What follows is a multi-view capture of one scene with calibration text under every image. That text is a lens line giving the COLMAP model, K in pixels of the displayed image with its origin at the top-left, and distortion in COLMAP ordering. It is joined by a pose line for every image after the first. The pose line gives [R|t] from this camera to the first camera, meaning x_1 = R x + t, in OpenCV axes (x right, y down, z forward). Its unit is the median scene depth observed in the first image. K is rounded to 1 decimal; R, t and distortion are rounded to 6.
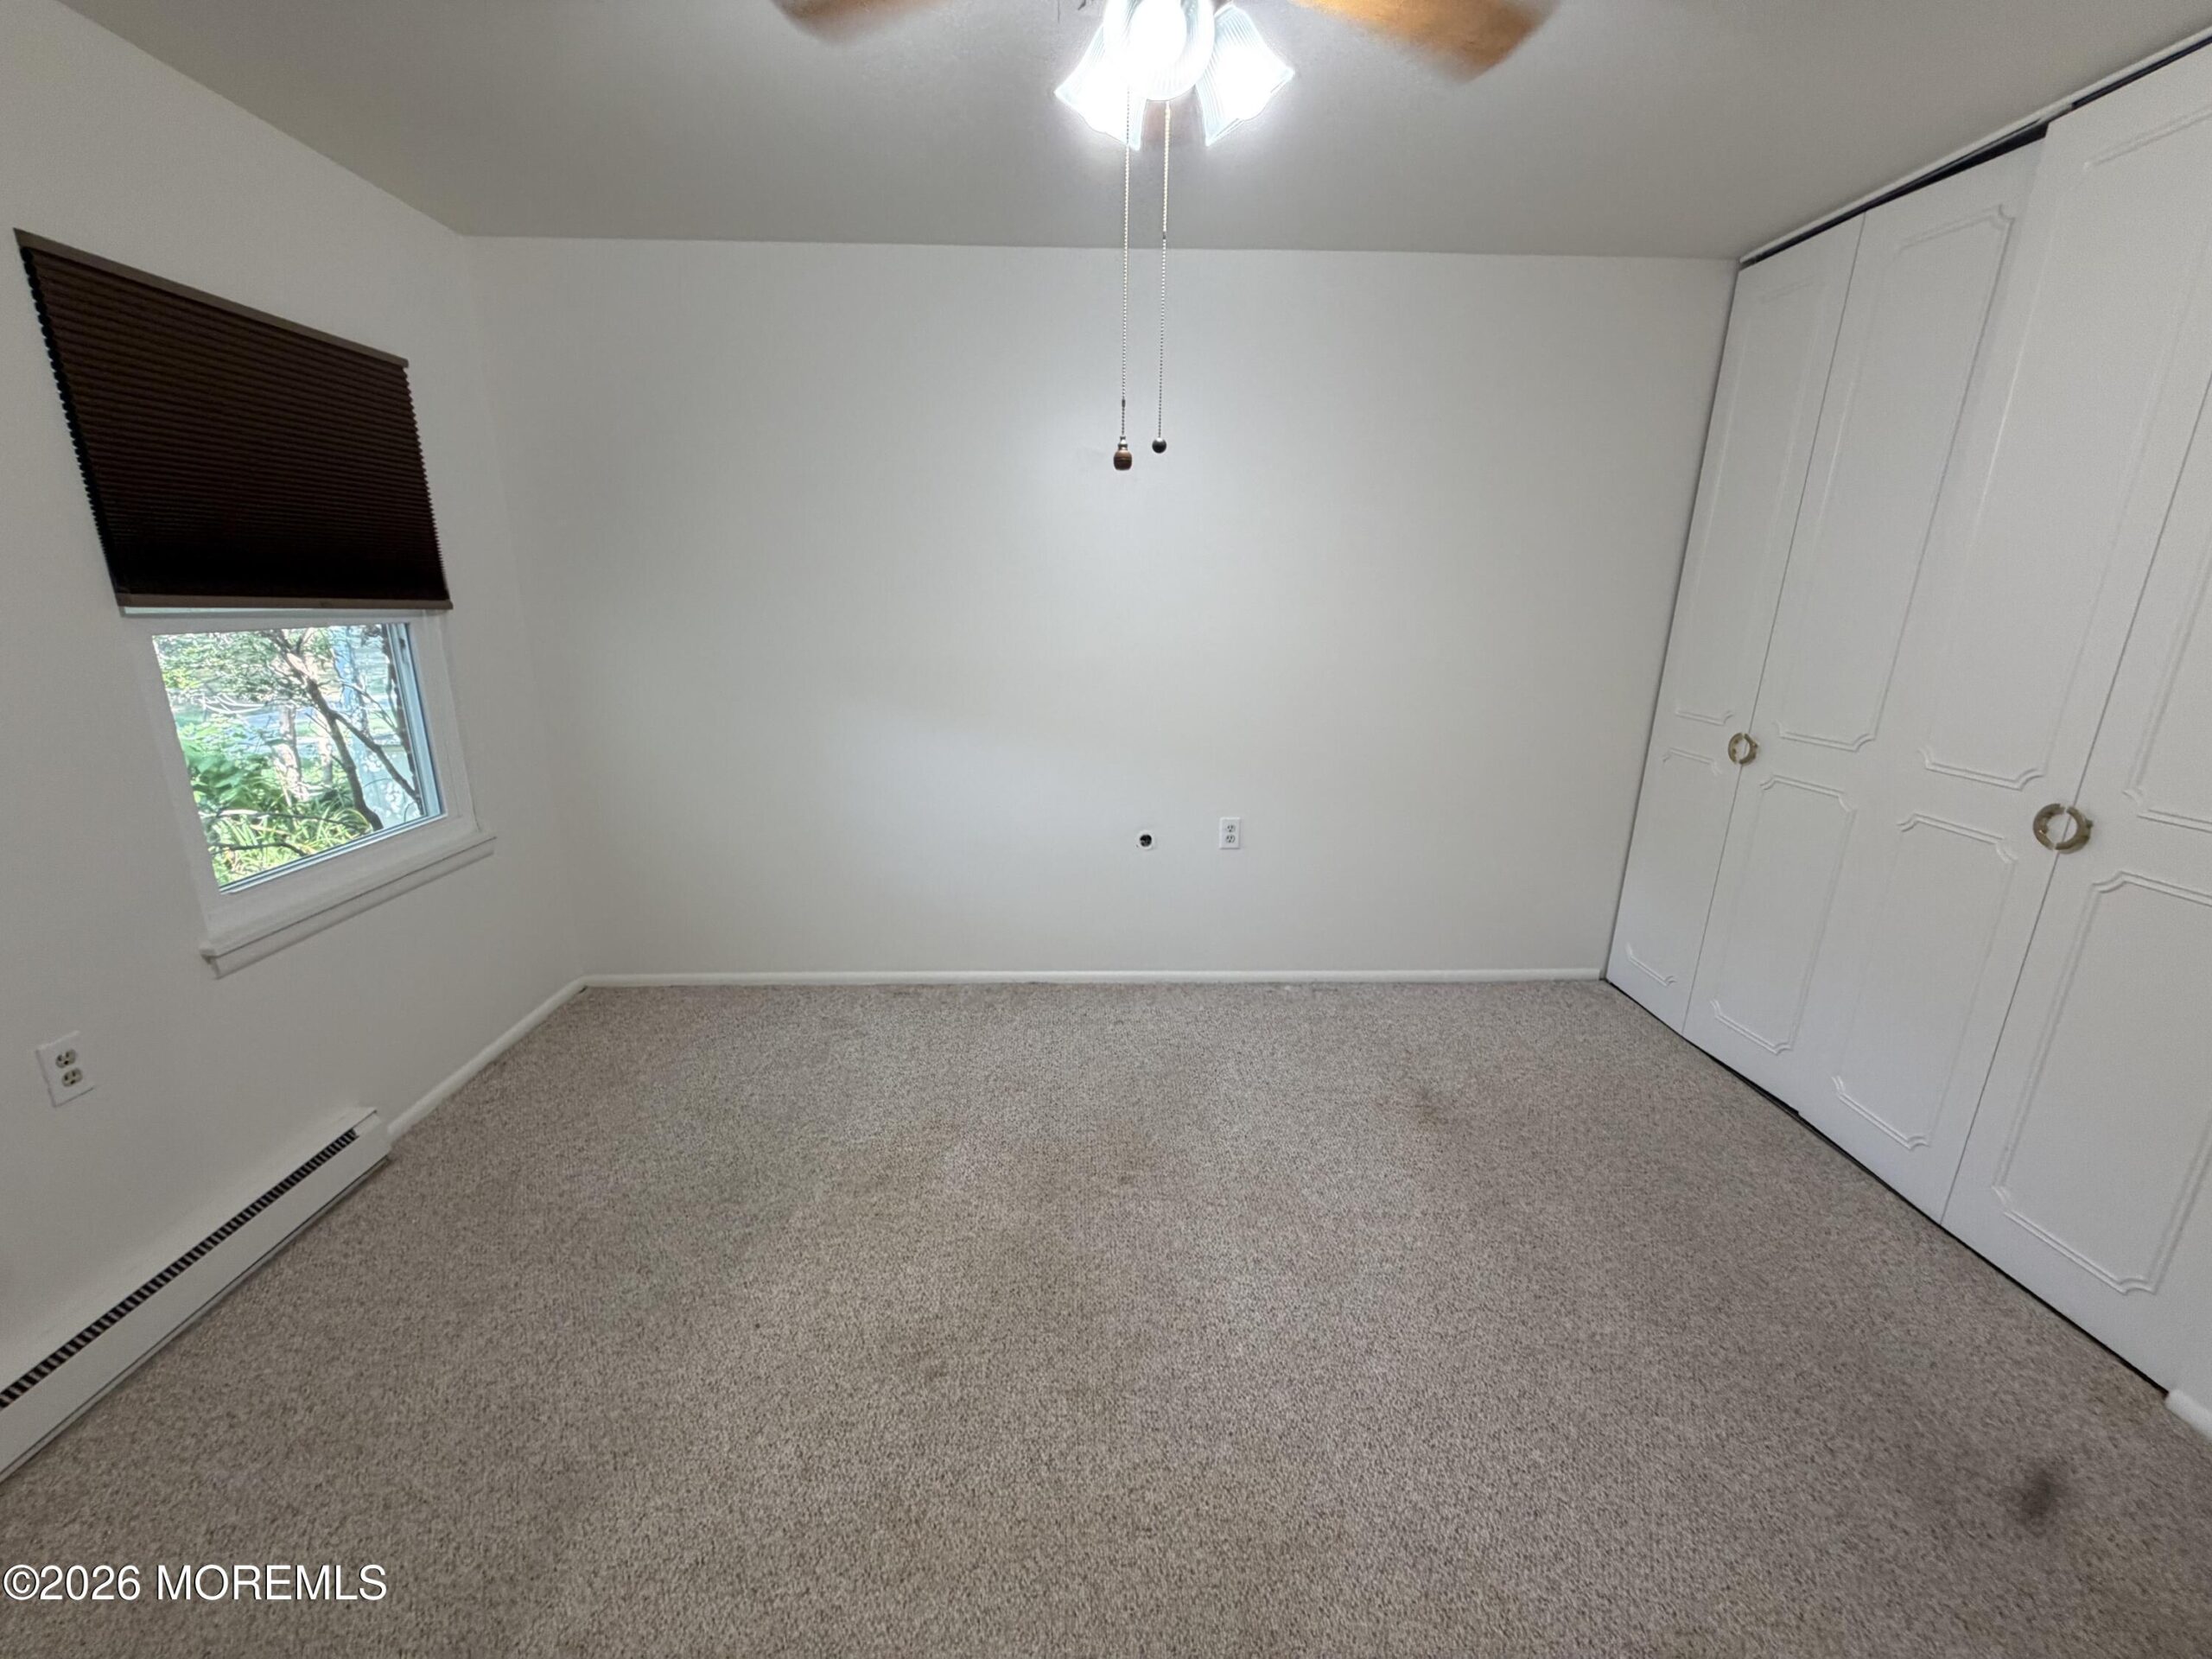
lens RADIAL K [[880.7, 0, 1106.0], [0, 880.7, 829.5], [0, 0, 1]] dist [0.000730, 0.000044]
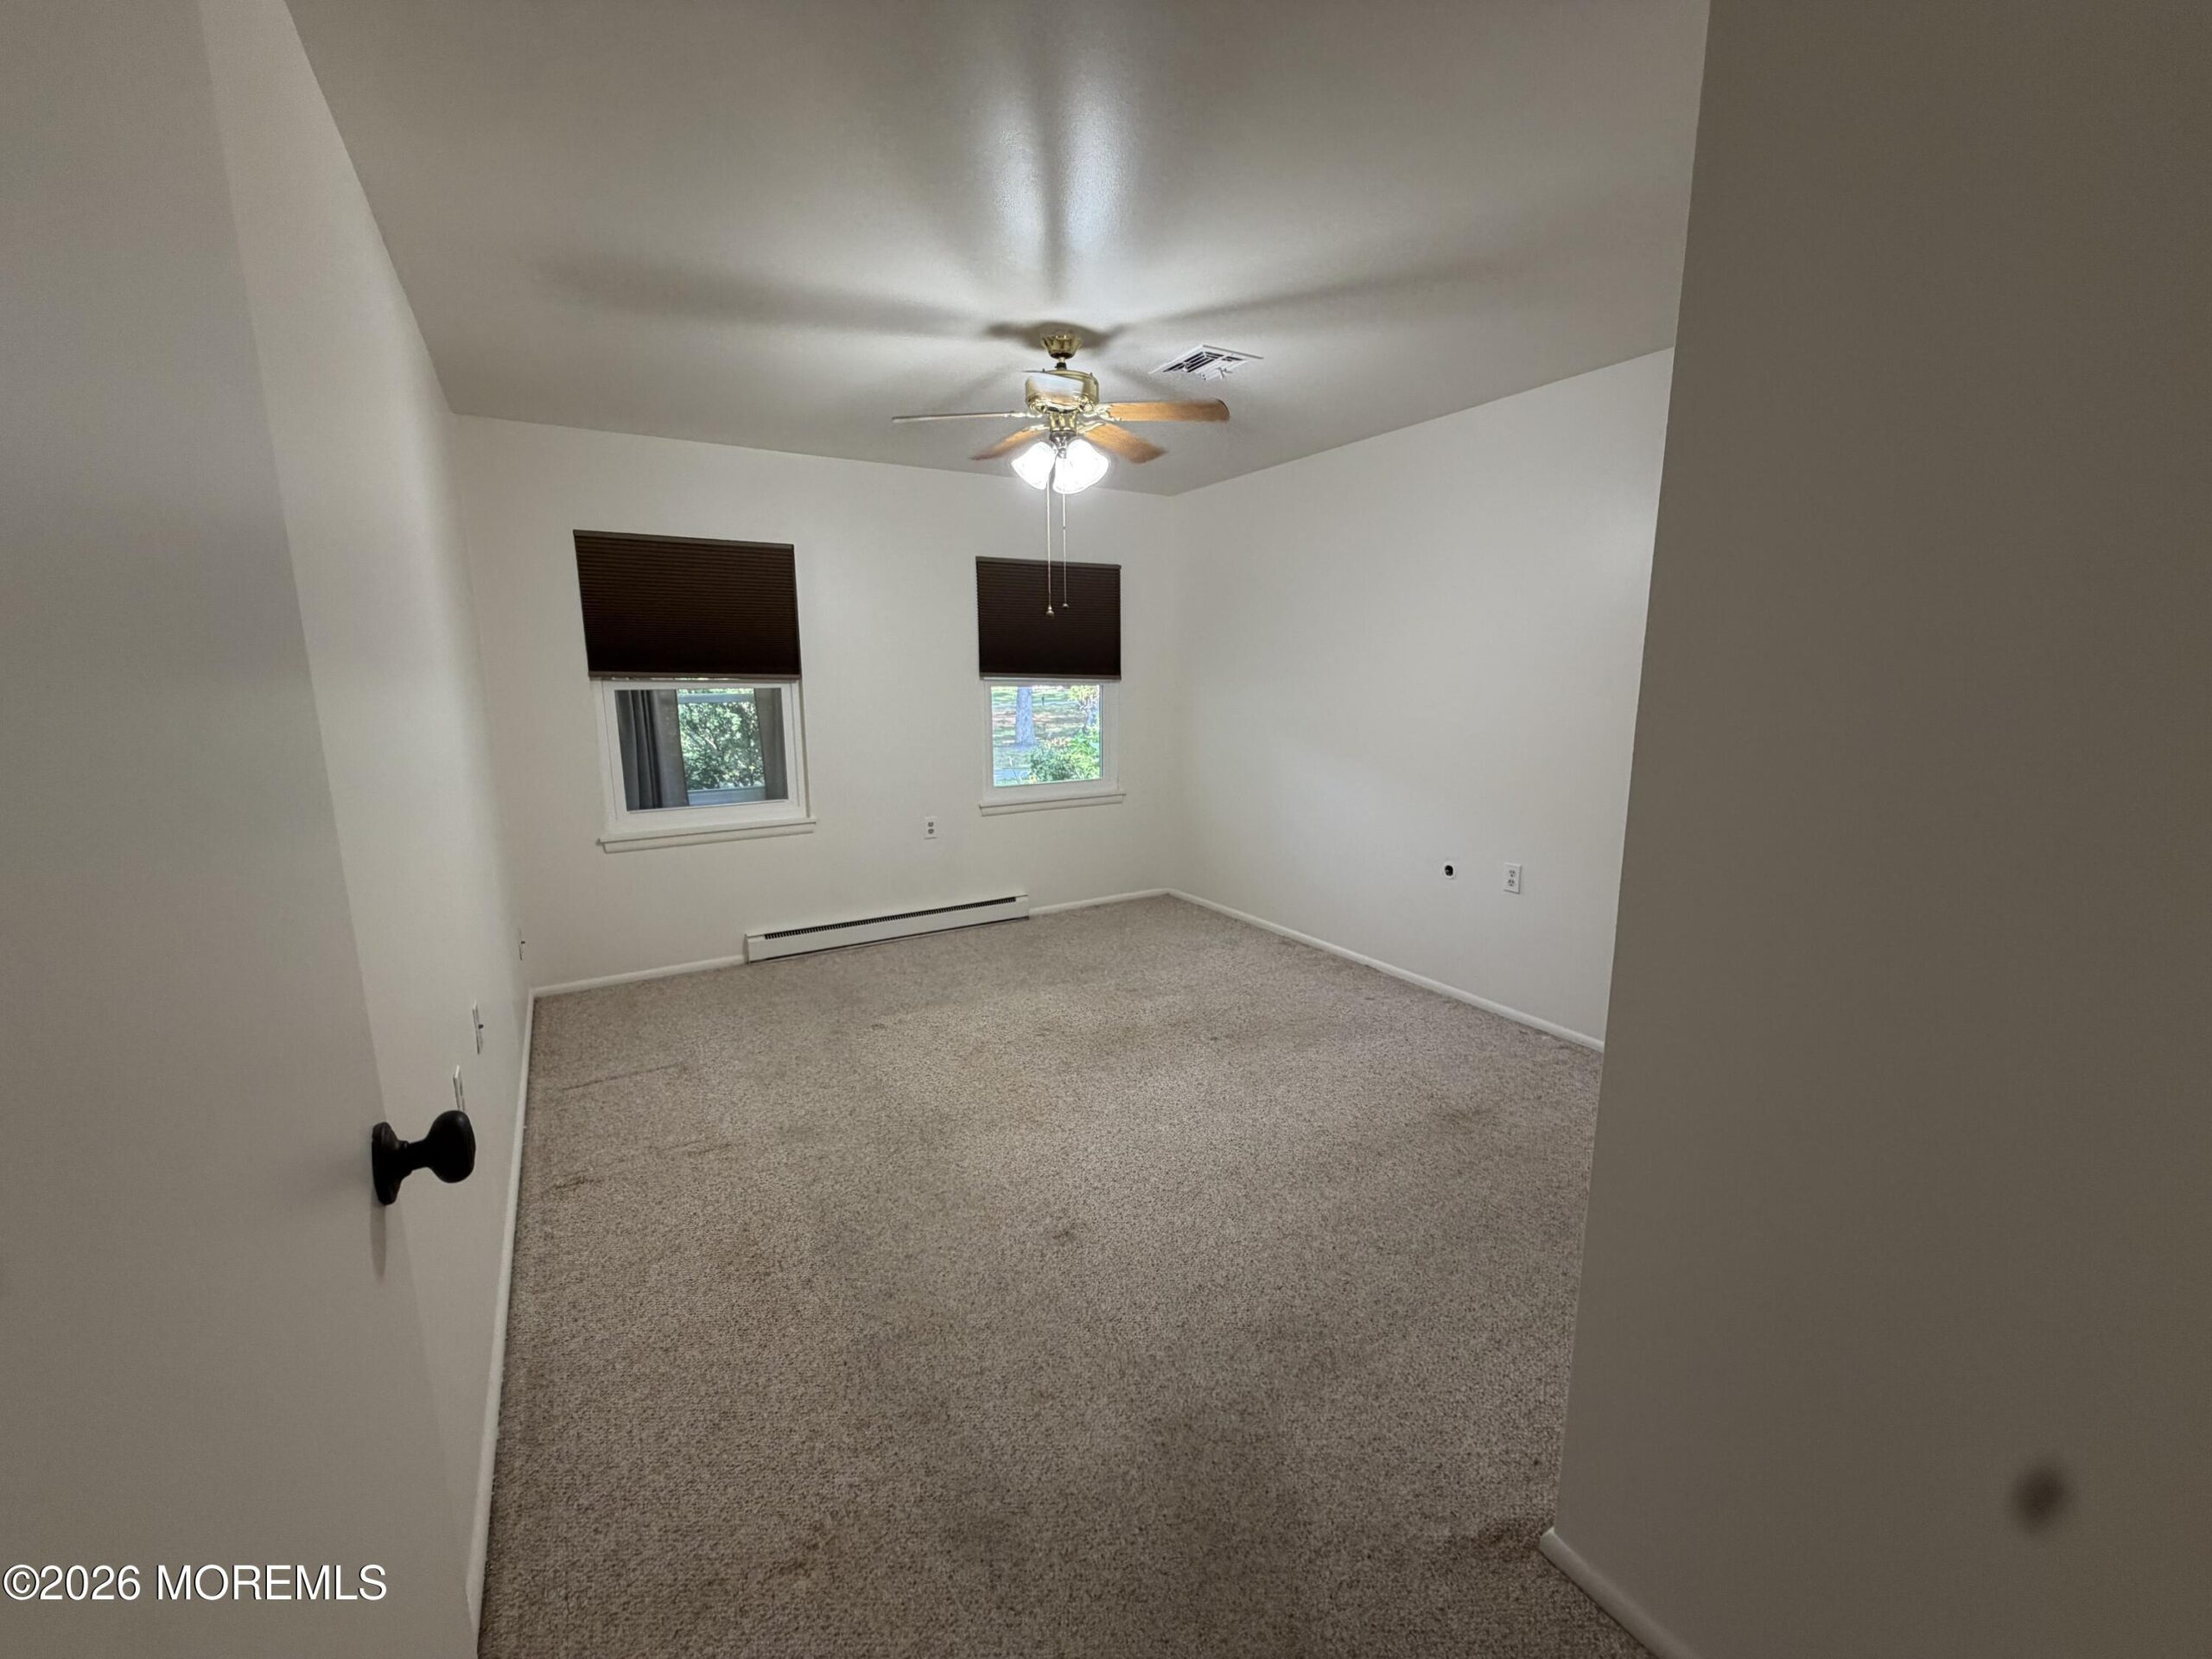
lens RADIAL K [[880.7, 0, 1106.0], [0, 880.7, 829.5], [0, 0, 1]] dist [0.000730, 0.000044]
pose [[0.489564, 0.144585, -0.859897, 0.965299], [-0.218147, 0.975106, 0.039759, 0.014454], [0.844239, 0.168119, 0.508918, -0.014291]]
